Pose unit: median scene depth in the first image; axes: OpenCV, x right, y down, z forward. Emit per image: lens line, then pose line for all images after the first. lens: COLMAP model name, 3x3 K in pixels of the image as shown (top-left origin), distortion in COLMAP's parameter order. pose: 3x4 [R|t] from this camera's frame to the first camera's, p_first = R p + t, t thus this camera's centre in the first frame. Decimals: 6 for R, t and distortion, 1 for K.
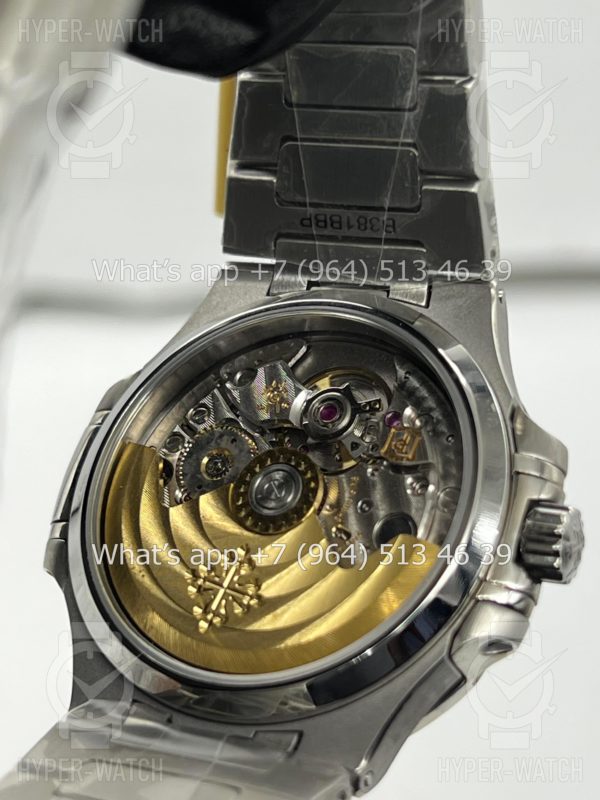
lens RADIAL K [[1829.5, 0, 300.0], [0, 1829.5, 400.0], [0, 0, 1]] dist [0.235262, 0.105062]
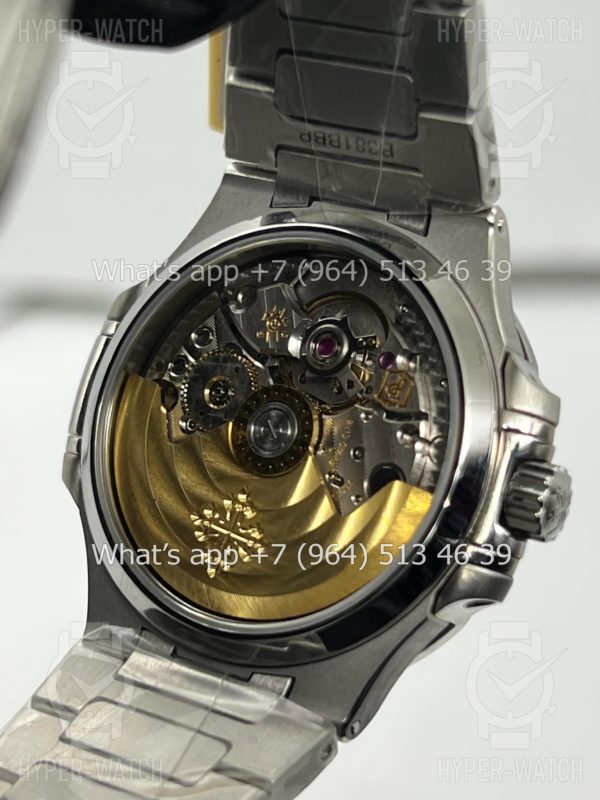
lens RADIAL K [[1829.5, 0, 300.0], [0, 1829.5, 400.0], [0, 0, 1]] dist [0.235262, 0.105062]
pose [[0.996534, -0.008226, -0.082779, 0.084260], [0.028256, 0.969408, 0.243823, -0.210089], [0.078241, -0.245317, 0.966281, 0.022571]]
